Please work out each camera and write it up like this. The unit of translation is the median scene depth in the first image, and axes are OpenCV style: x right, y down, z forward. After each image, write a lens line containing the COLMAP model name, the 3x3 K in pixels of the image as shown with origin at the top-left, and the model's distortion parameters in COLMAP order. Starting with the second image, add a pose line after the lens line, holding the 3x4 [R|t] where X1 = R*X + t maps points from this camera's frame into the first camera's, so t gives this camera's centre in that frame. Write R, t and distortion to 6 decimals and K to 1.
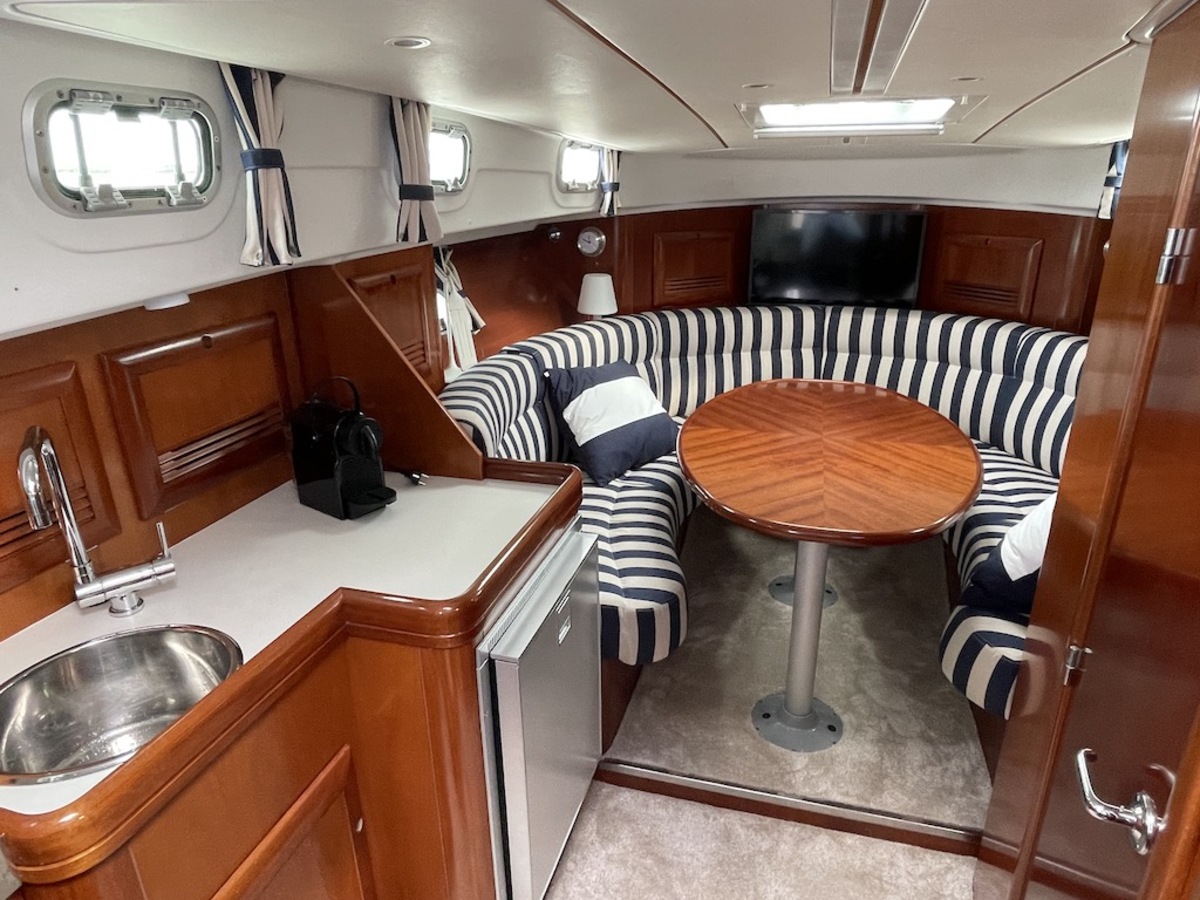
lens RADIAL K [[742.6, 0, 600.1], [0, 742.6, 450.9], [0, 0, 1]] dist [-0.001729, -0.008572]
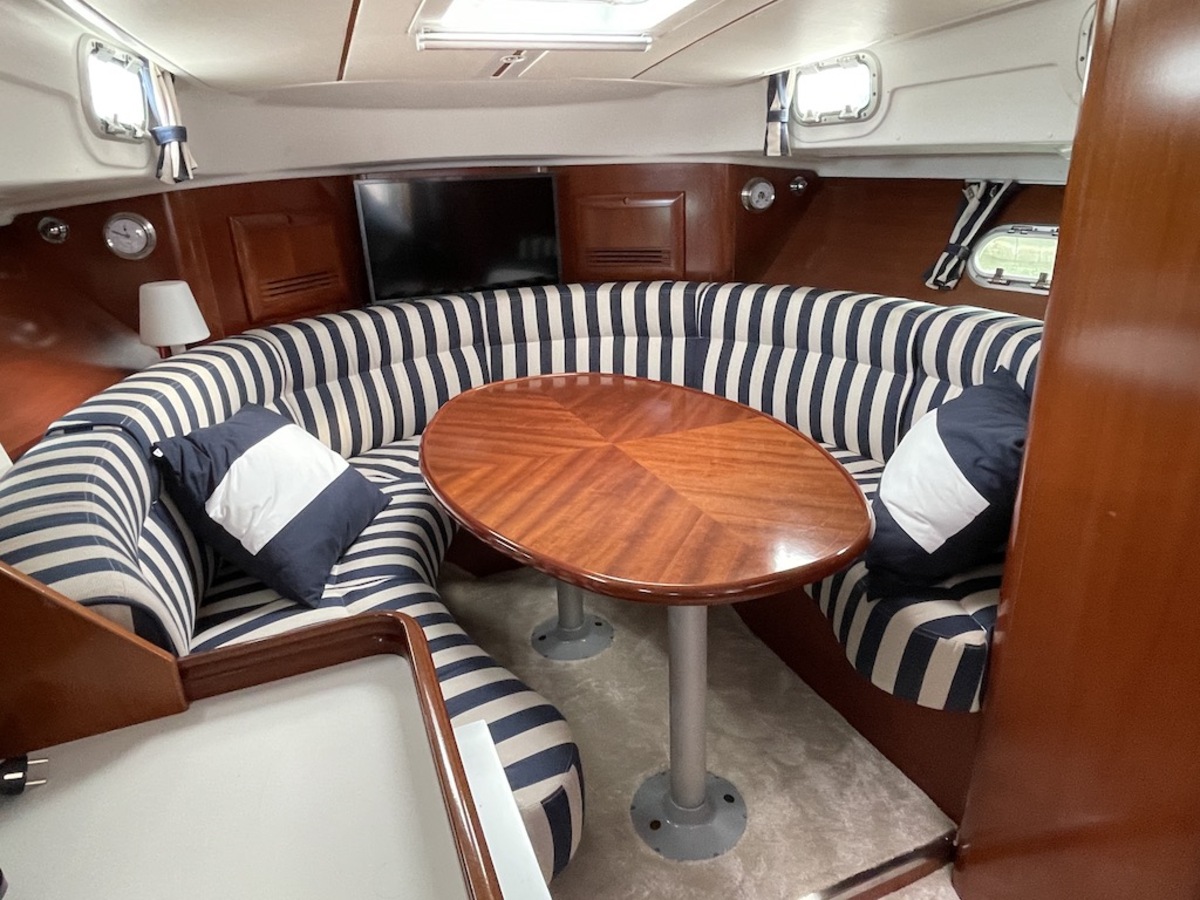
lens RADIAL K [[742.6, 0, 601.4], [0, 742.6, 457.8], [0, 0, 1]] dist [-0.001729, -0.008572]
pose [[0.785039, -0.244695, 0.569068, -0.129201], [0.245818, 0.966301, 0.076392, -0.058791], [-0.568584, 0.079916, 0.818734, 0.335138]]
